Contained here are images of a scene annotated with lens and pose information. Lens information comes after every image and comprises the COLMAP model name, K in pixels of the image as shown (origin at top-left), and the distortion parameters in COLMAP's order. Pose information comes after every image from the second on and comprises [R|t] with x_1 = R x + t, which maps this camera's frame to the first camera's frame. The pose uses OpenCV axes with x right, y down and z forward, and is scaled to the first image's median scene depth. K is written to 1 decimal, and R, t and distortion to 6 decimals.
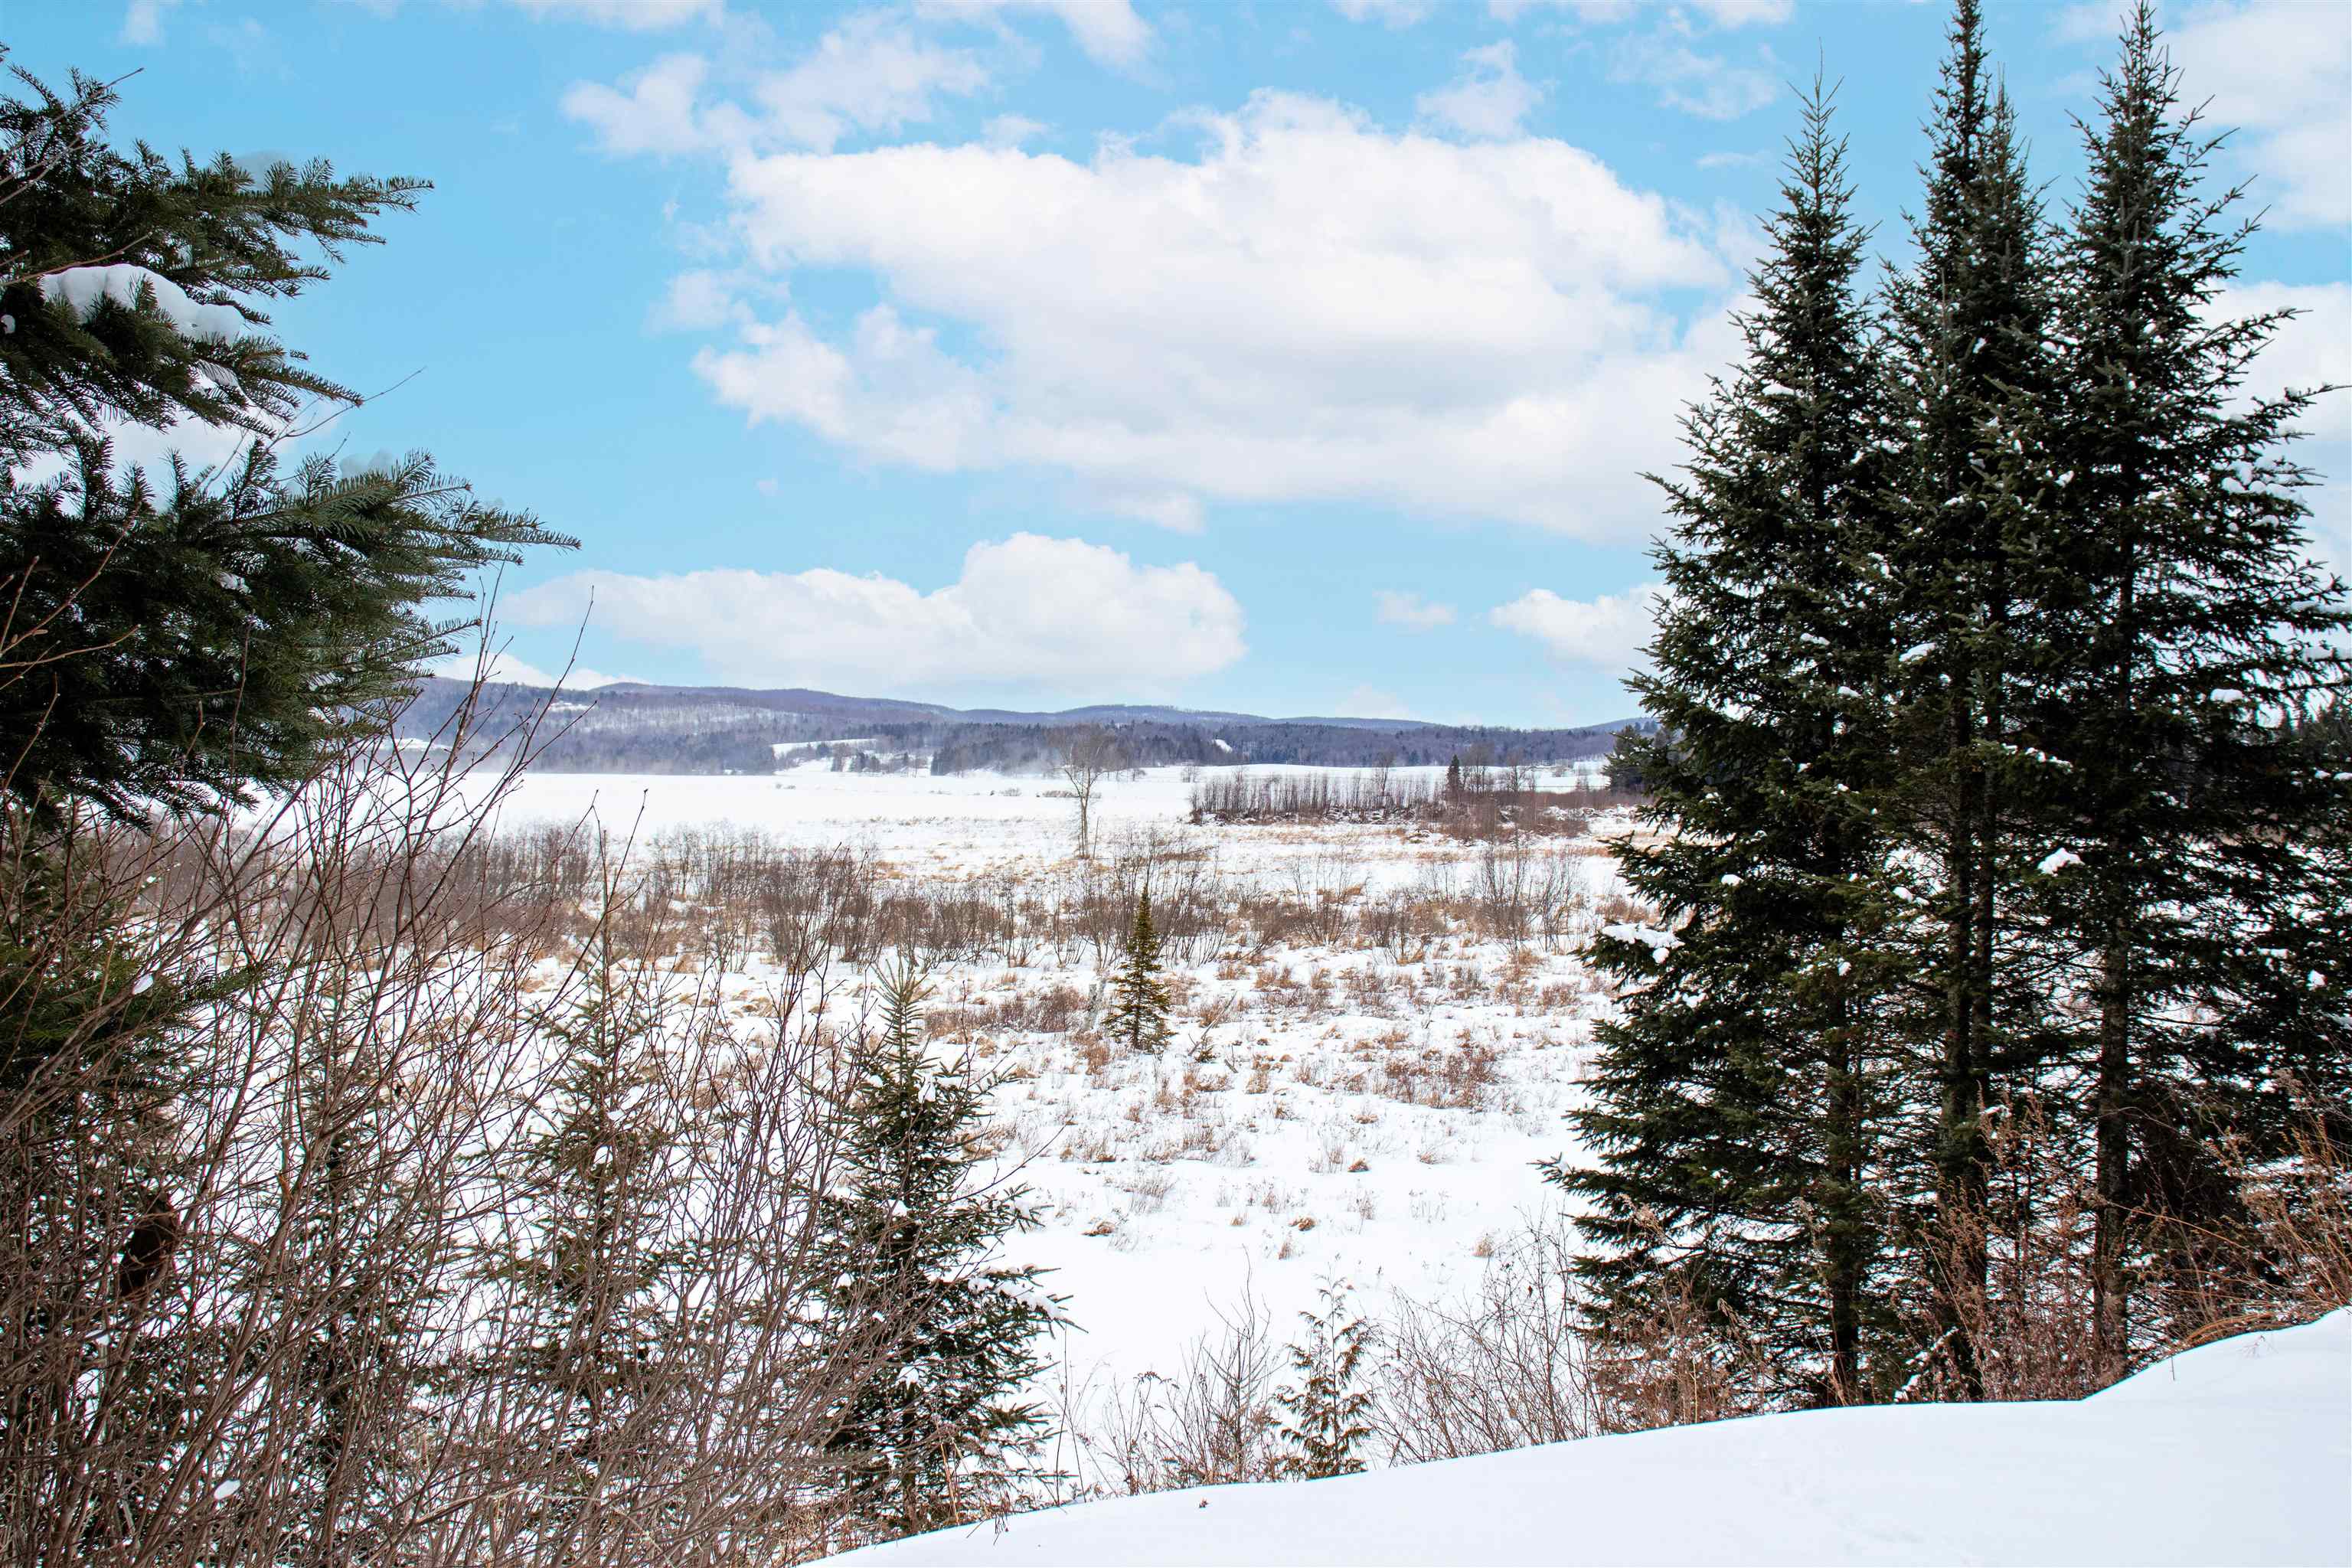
lens RADIAL K [[2692.5, 0, 1129.8], [0, 2692.5, 788.7], [0, 0, 1]] dist [-0.040745, 0.001204]
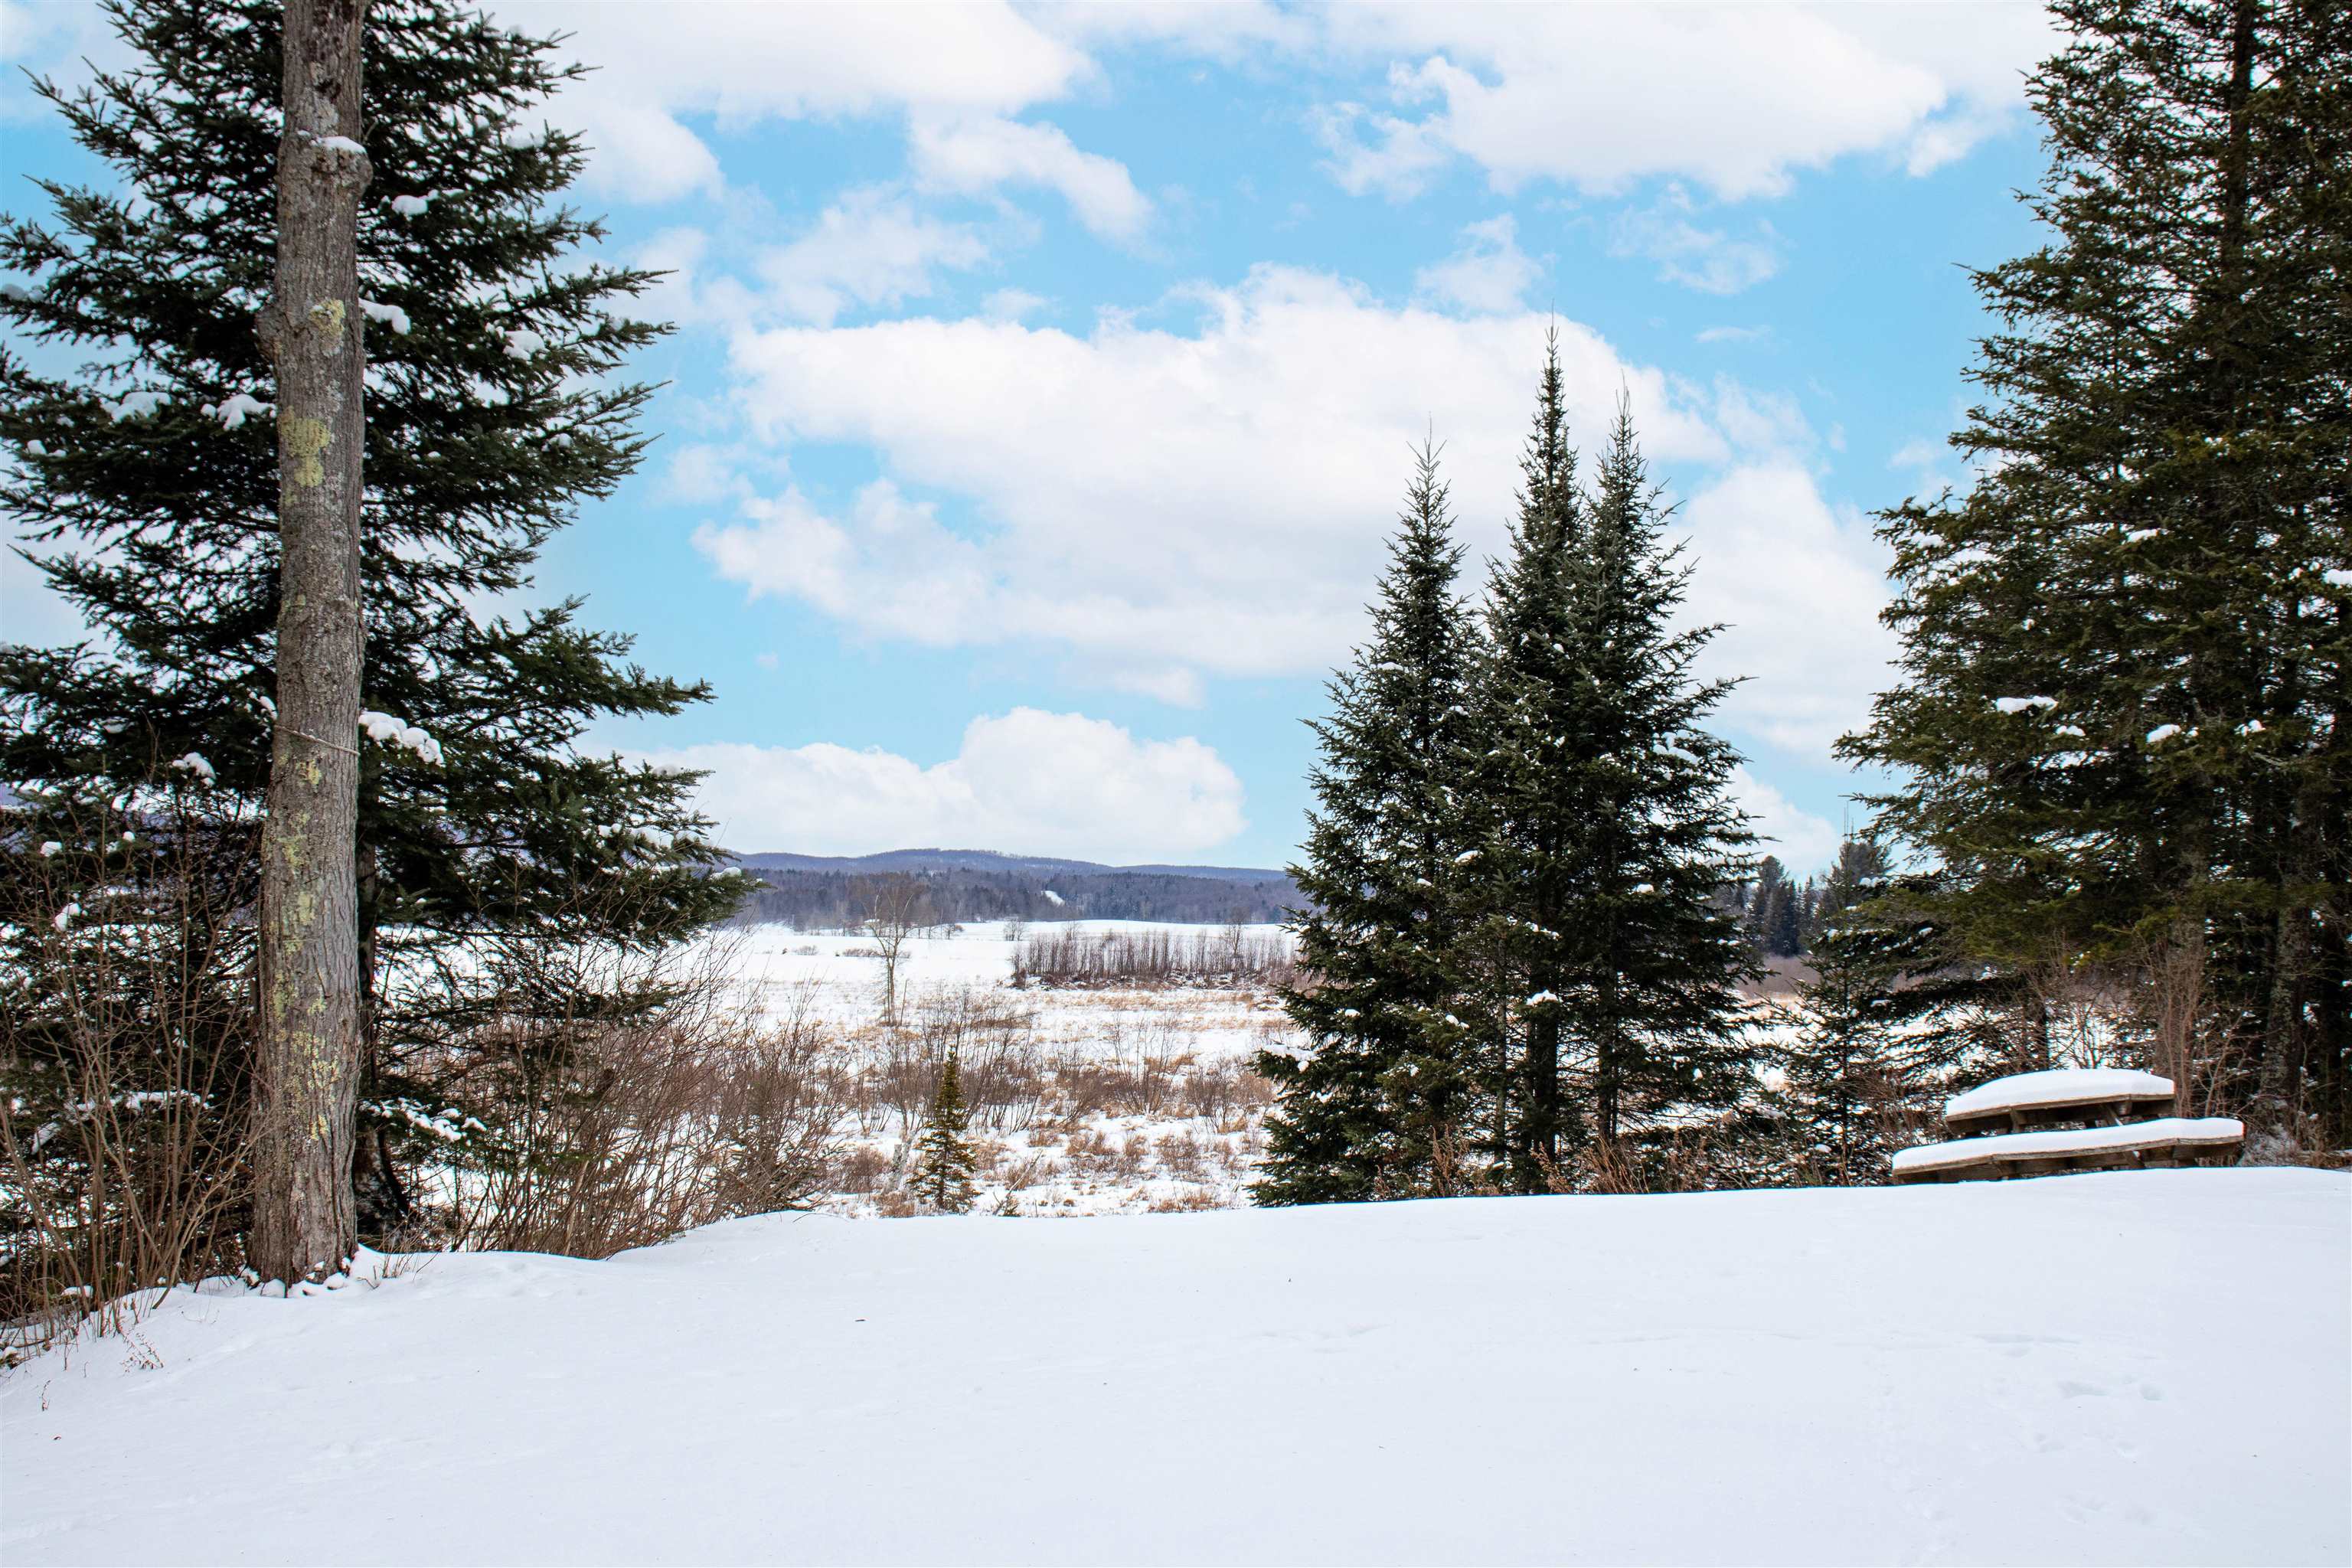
lens RADIAL K [[3141.0, 0, 1169.7], [0, 3141.0, 747.7], [0, 0, 1]] dist [0.101894, 0.007875]
pose [[0.997417, 0.011754, 0.070863, 0.001857], [-0.007216, 0.997927, -0.063946, 0.000215], [-0.071468, 0.063269, 0.995434, -0.145739]]
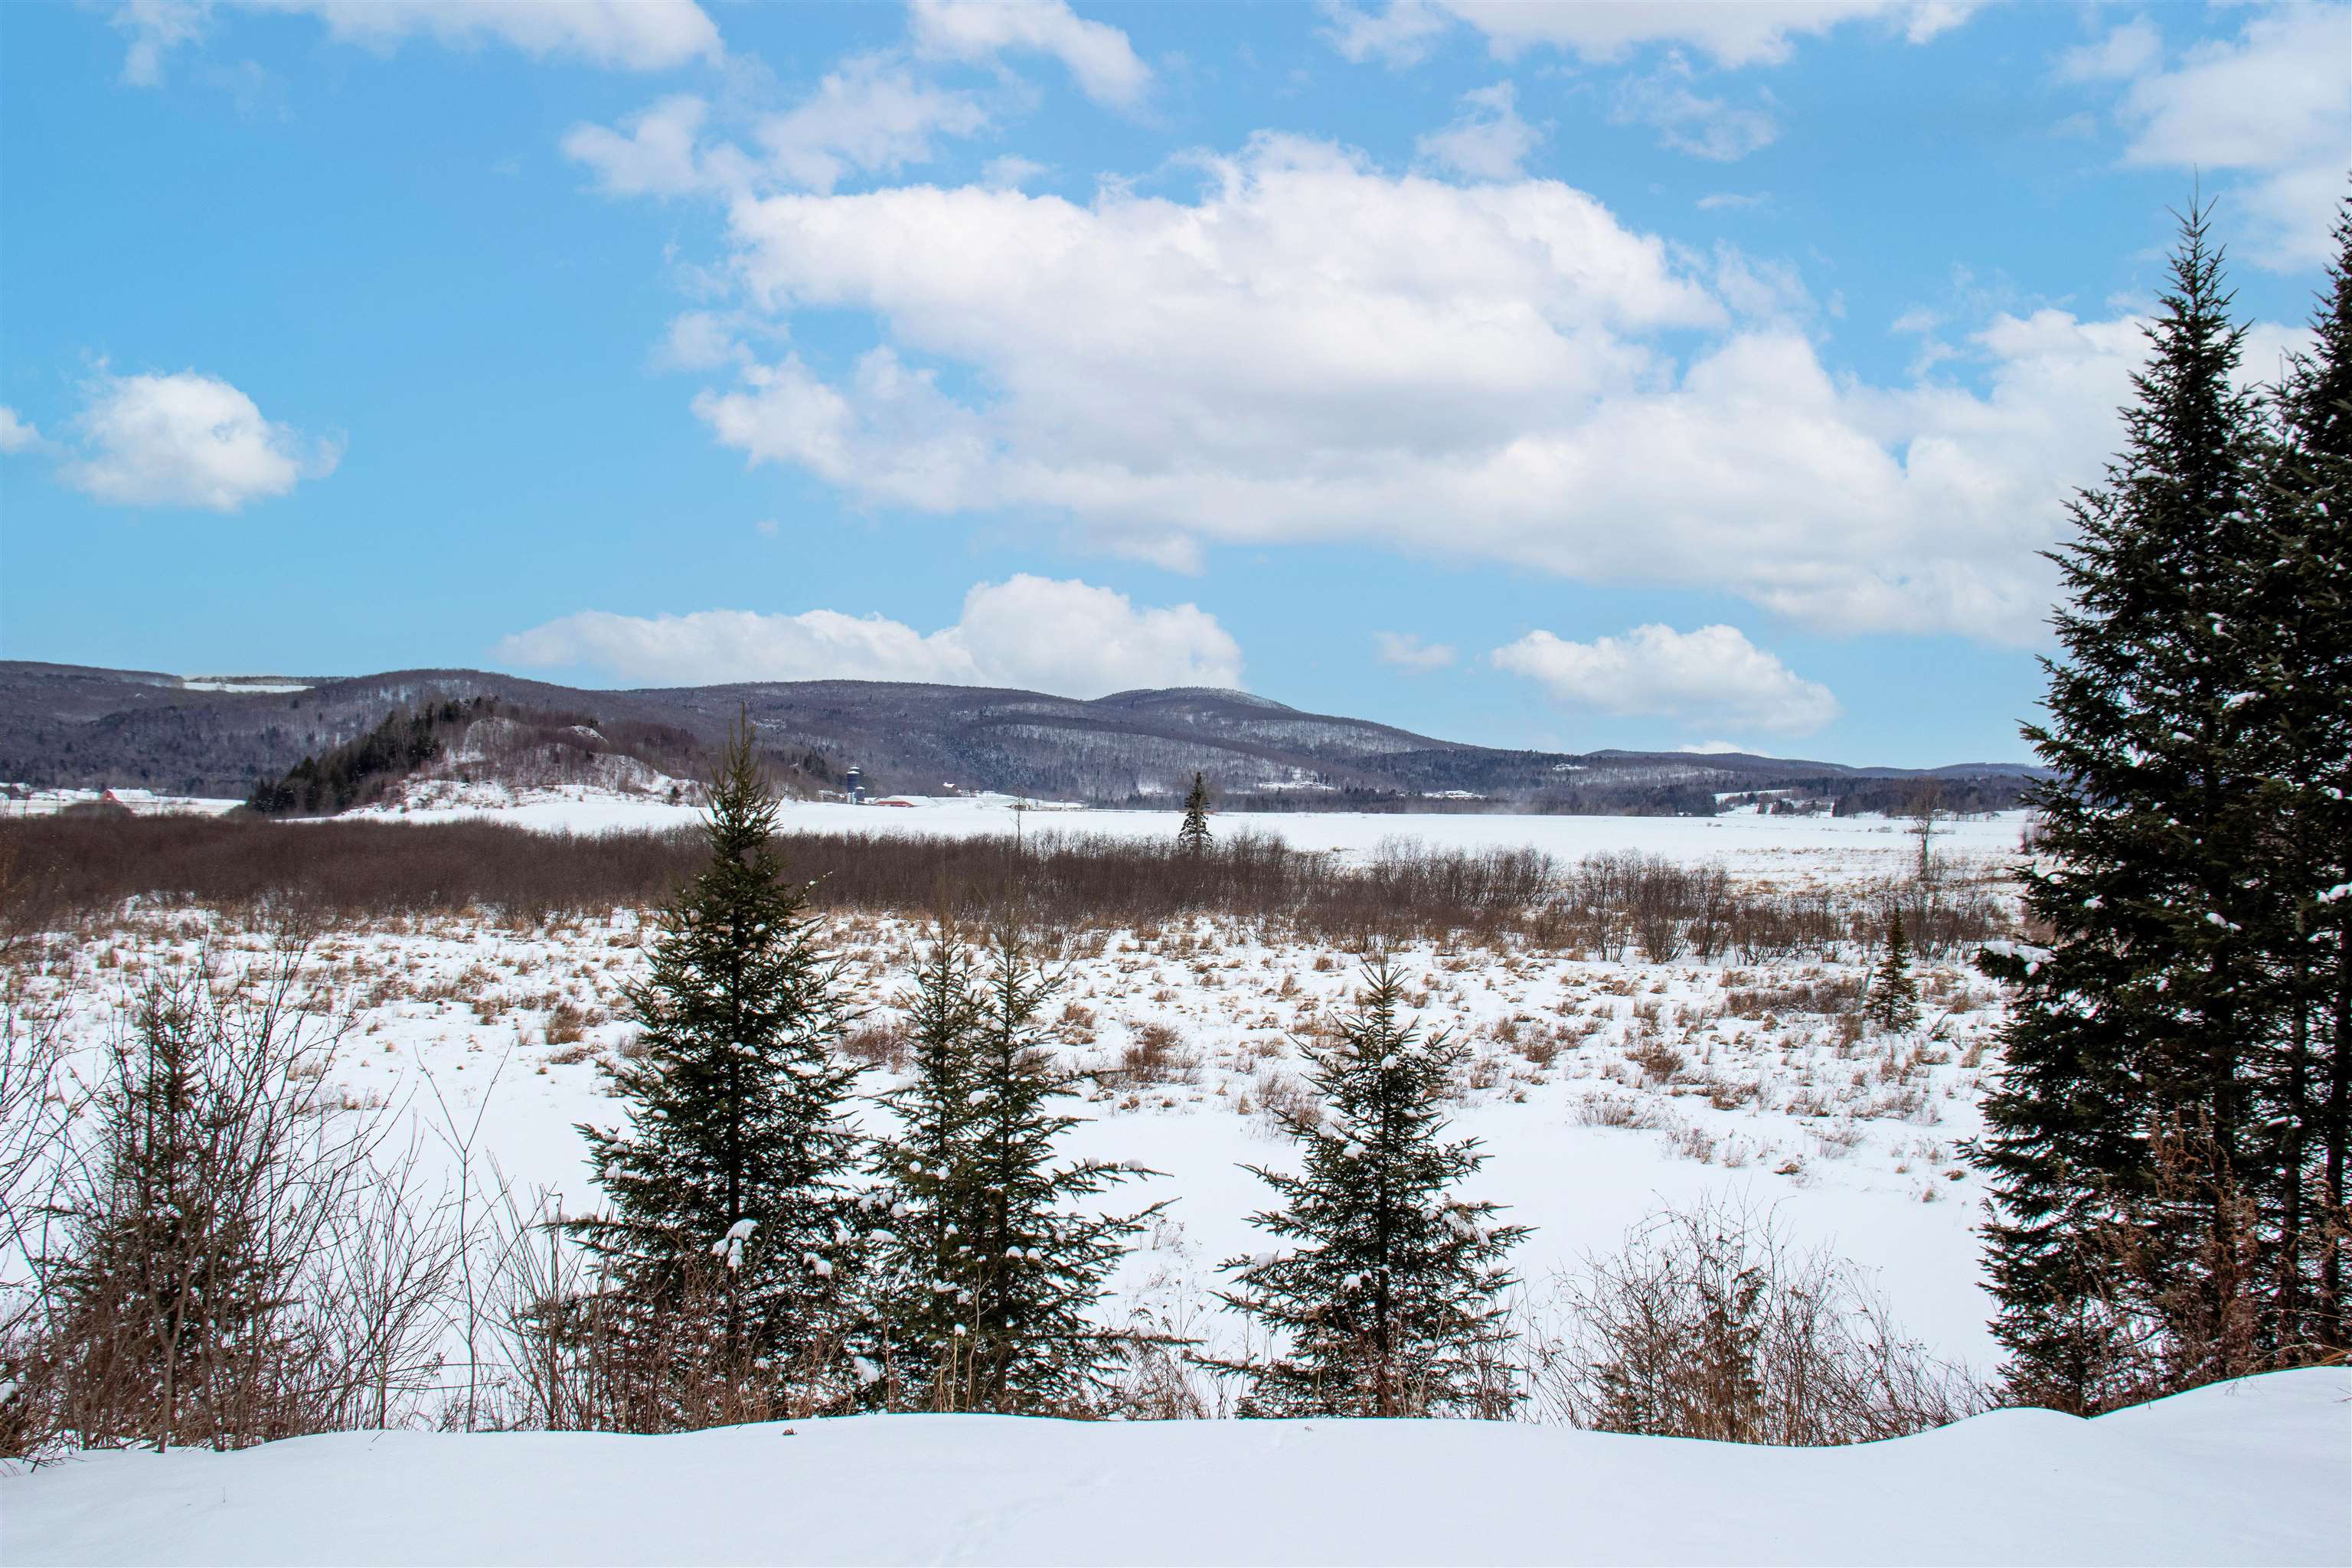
lens RADIAL K [[1939.7, 0, 1167.9], [0, 1939.7, 779.9], [0, 0, 1]] dist [-0.172465, 0.159888]
pose [[0.916764, -0.003457, -0.399414, 0.040460], [-0.006079, 0.999726, -0.022605, 0.000355], [0.399383, 0.023151, 0.916492, 0.025960]]
